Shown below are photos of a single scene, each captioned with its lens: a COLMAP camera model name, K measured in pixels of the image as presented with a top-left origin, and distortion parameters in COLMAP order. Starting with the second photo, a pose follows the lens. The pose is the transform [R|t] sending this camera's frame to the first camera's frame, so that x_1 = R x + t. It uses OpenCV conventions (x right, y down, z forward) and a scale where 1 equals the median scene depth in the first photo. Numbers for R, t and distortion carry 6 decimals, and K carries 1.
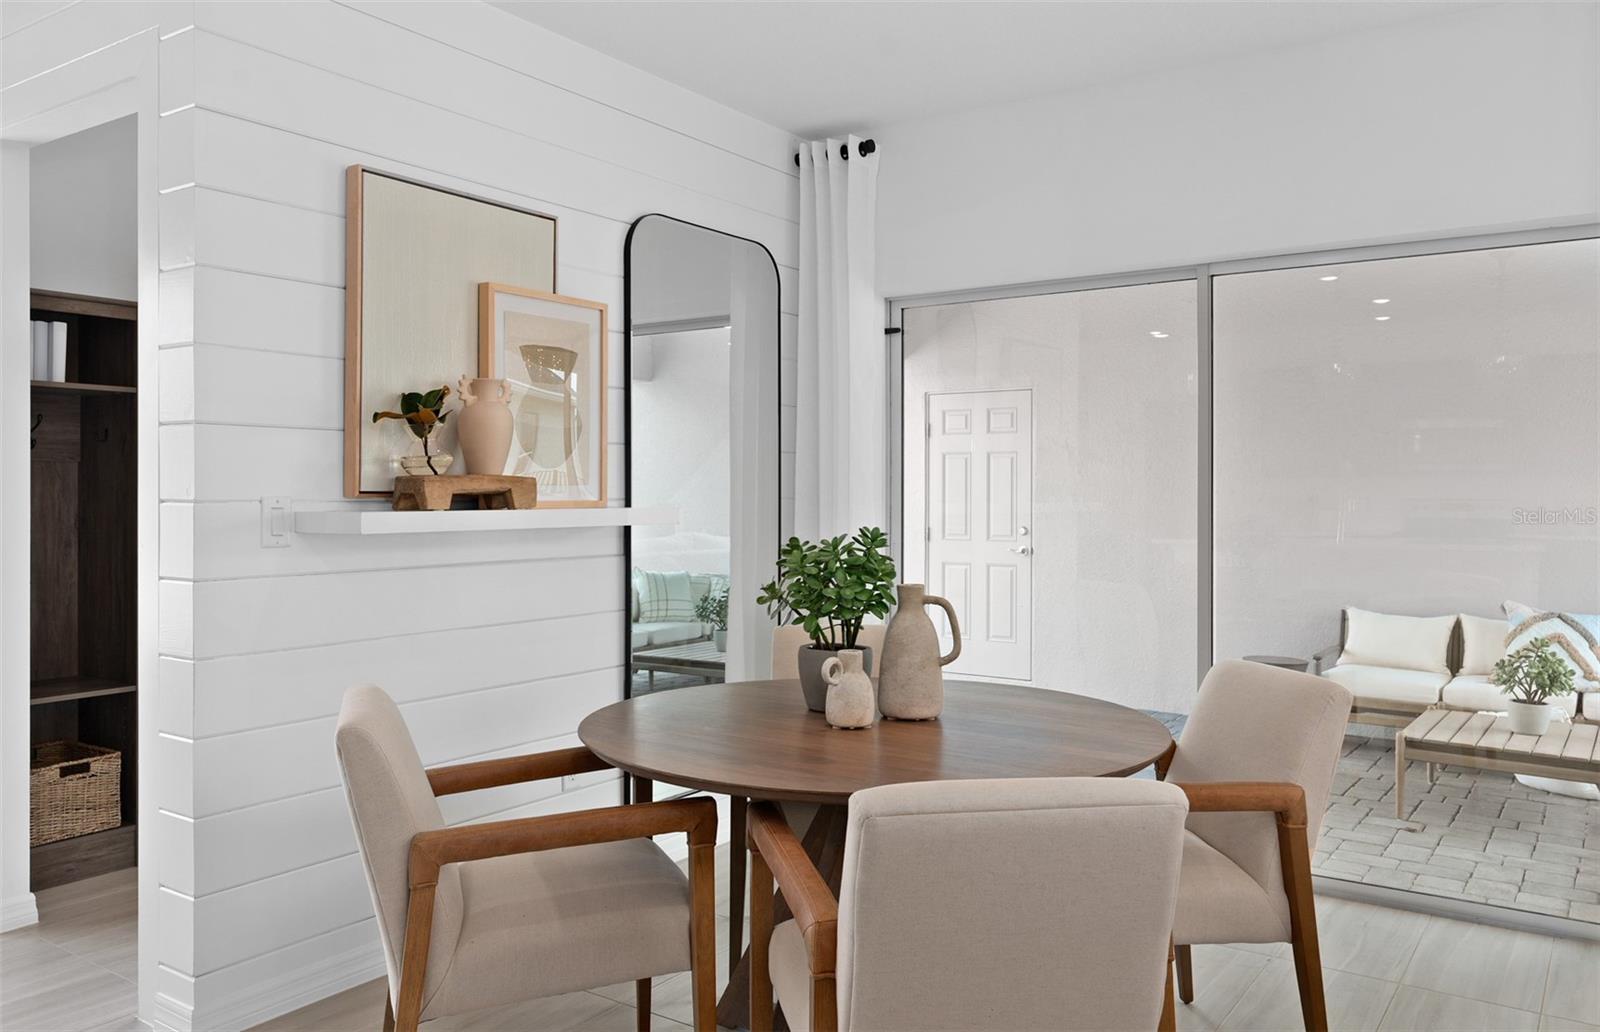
lens RADIAL K [[1216.9, 0, 822.5], [0, 1216.9, 480.1], [0, 0, 1]] dist [0.007266, -0.000152]
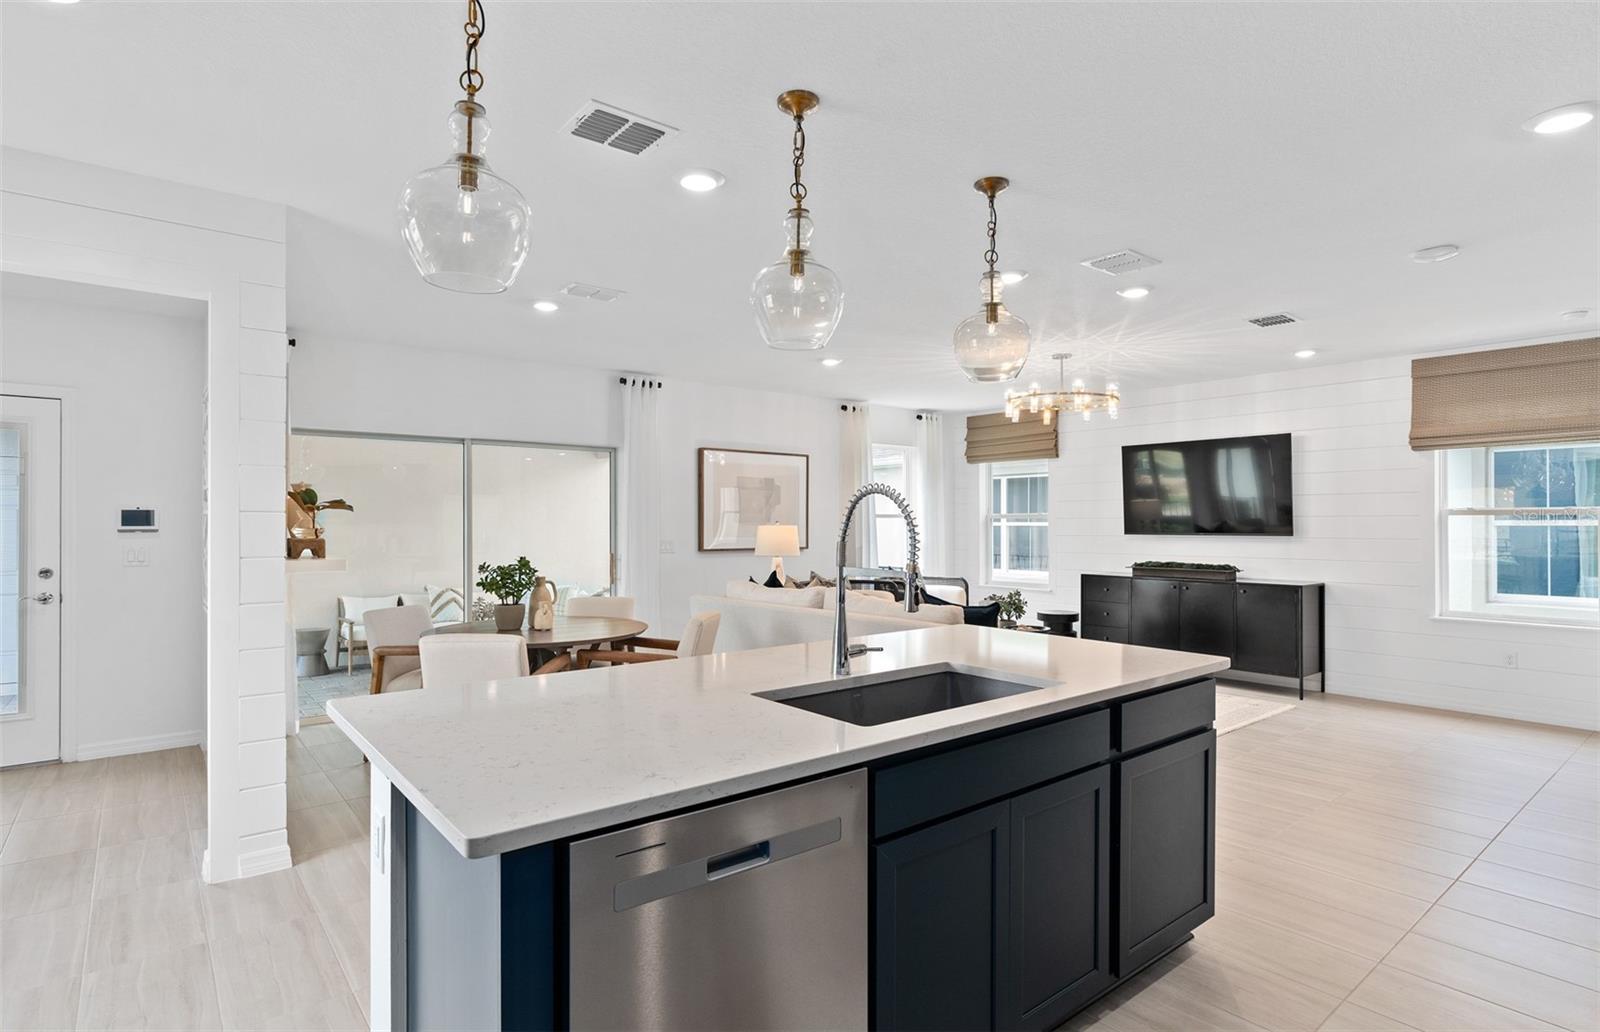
lens RADIAL K [[816.0, 0, 810.9], [0, 816.0, 521.0], [0, 0, 1]] dist [-0.008335, 0.002331]
pose [[0.286806, 0.001770, 0.957987, -1.243720], [-0.006996, 0.999975, 0.000247, -0.034724], [-0.957963, -0.006772, 0.286812, -0.069230]]
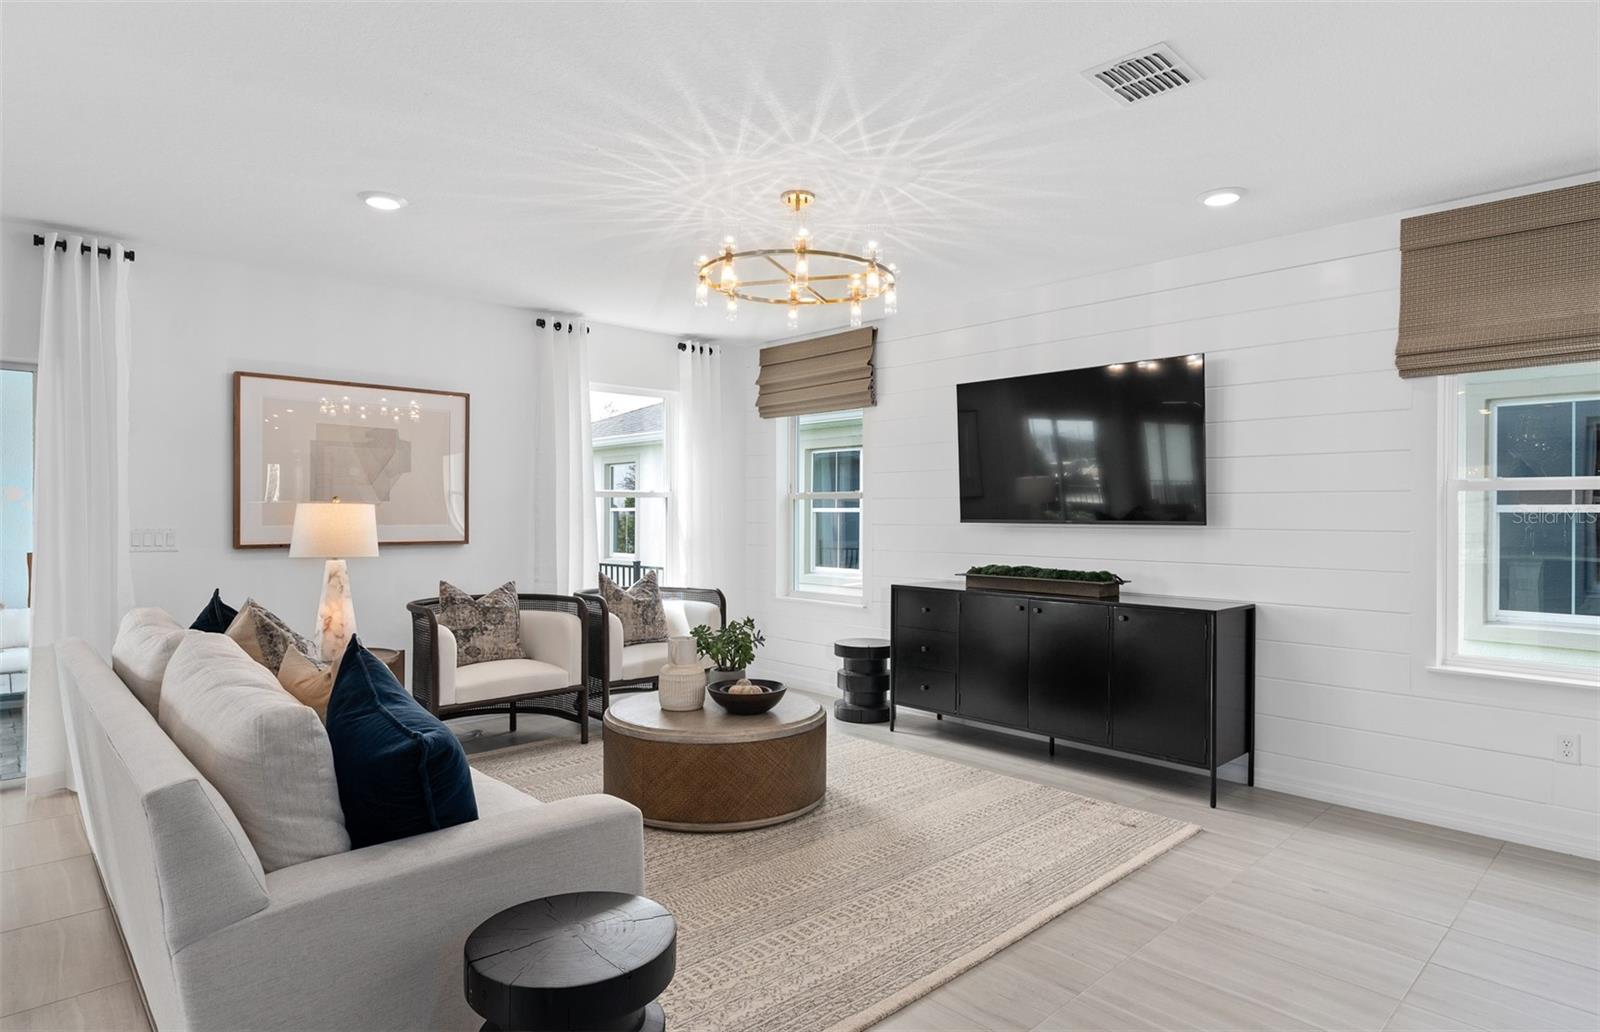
lens RADIAL K [[869.0, 0, 811.4], [0, 869.0, 516.4], [0, 0, 1]] dist [-0.016607, 0.007099]
pose [[0.216804, -0.005292, 0.976201, -0.306458], [-0.011815, 0.999898, 0.008044, -0.021904], [-0.976144, -0.013277, 0.216719, -0.356843]]
